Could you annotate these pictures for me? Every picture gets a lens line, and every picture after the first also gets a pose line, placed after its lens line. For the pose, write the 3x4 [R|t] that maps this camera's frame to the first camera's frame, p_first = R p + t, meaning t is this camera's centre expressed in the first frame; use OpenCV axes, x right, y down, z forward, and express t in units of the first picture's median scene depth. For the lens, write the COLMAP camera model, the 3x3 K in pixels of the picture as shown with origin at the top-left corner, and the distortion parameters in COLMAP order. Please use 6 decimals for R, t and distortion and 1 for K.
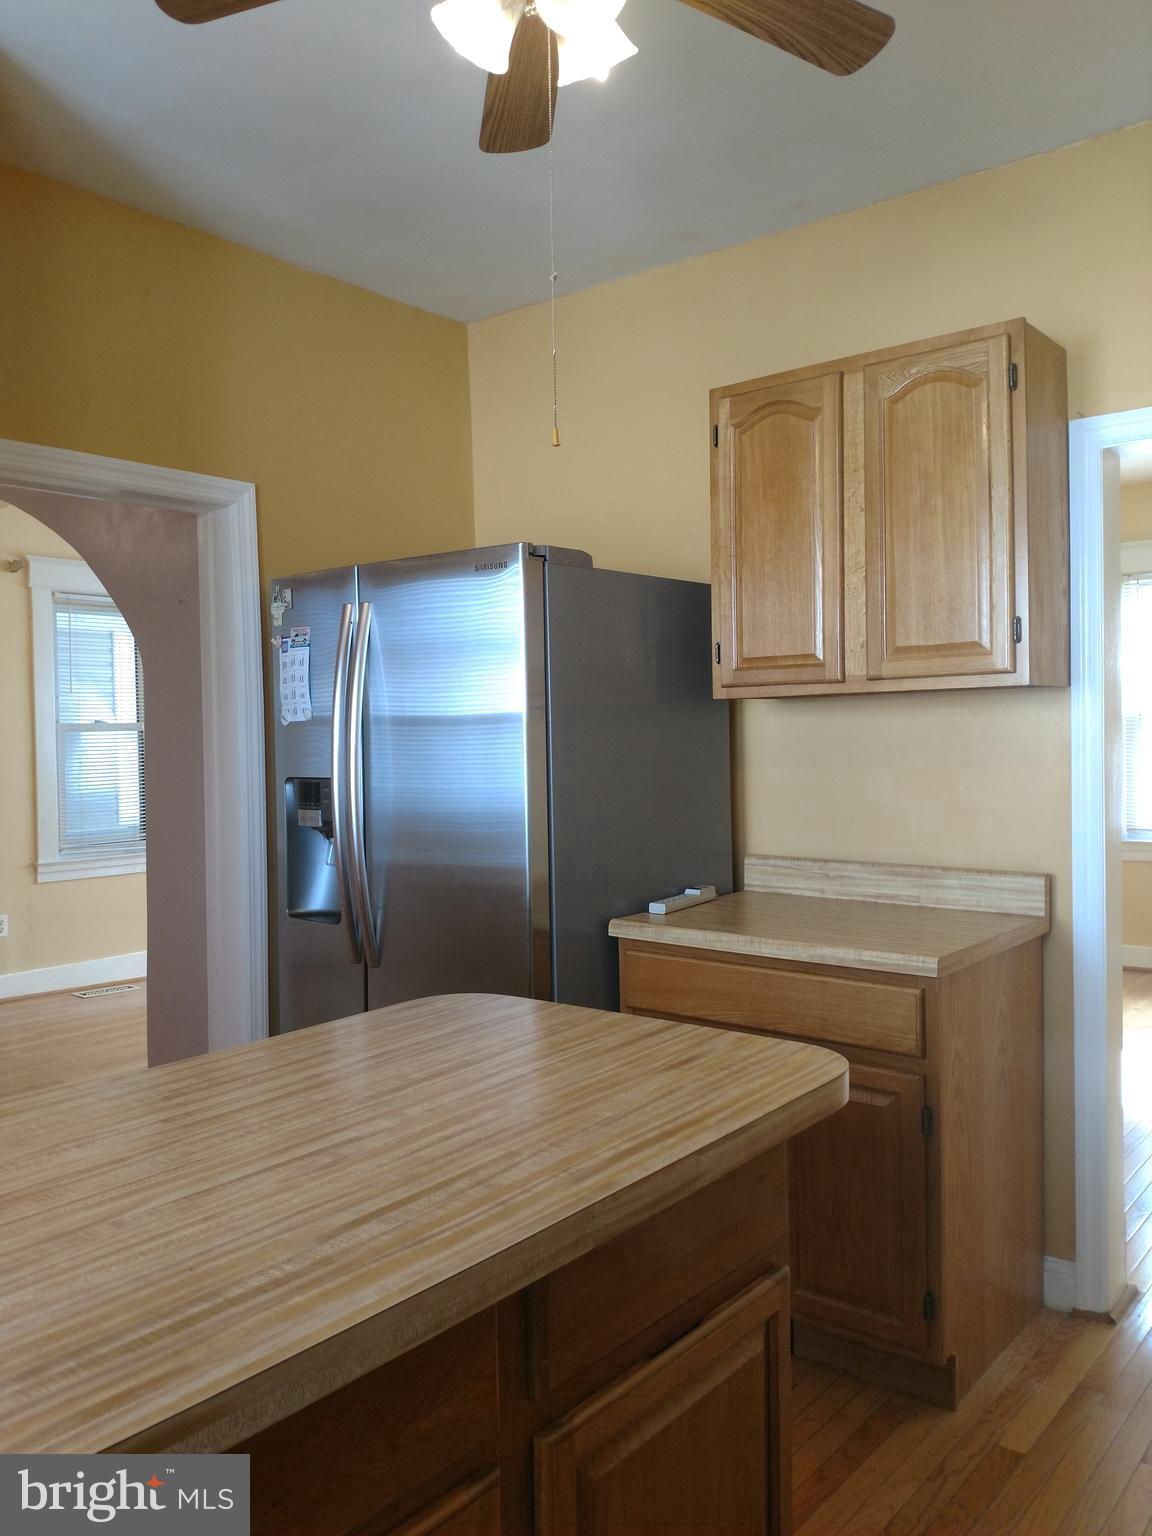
lens RADIAL K [[1224.5, 0, 576.0], [0, 1224.5, 768.0], [0, 0, 1]] dist [0.044541, -0.000319]
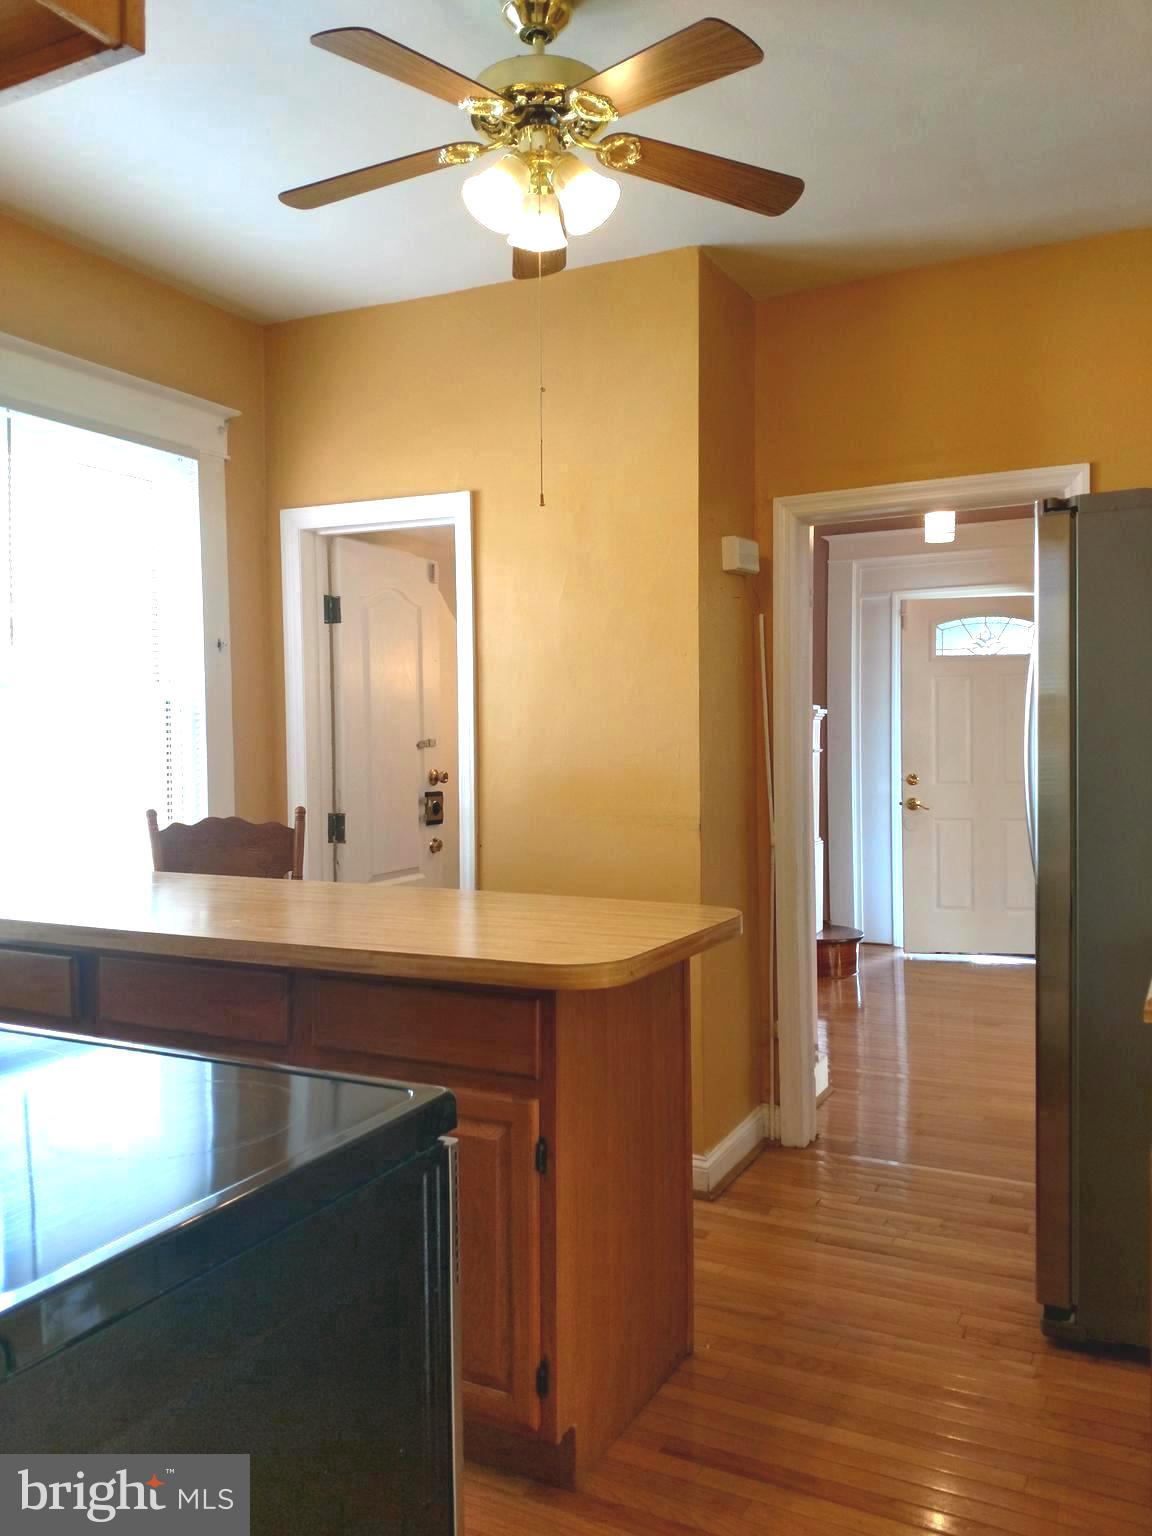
lens RADIAL K [[1224.5, 0, 576.0], [0, 1224.5, 768.0], [0, 0, 1]] dist [0.044541, -0.000319]
pose [[0.215574, 0.045873, -0.975409, 1.737530], [-0.026139, 0.998809, 0.041196, -0.008528], [0.976138, 0.016615, 0.216517, 0.900145]]
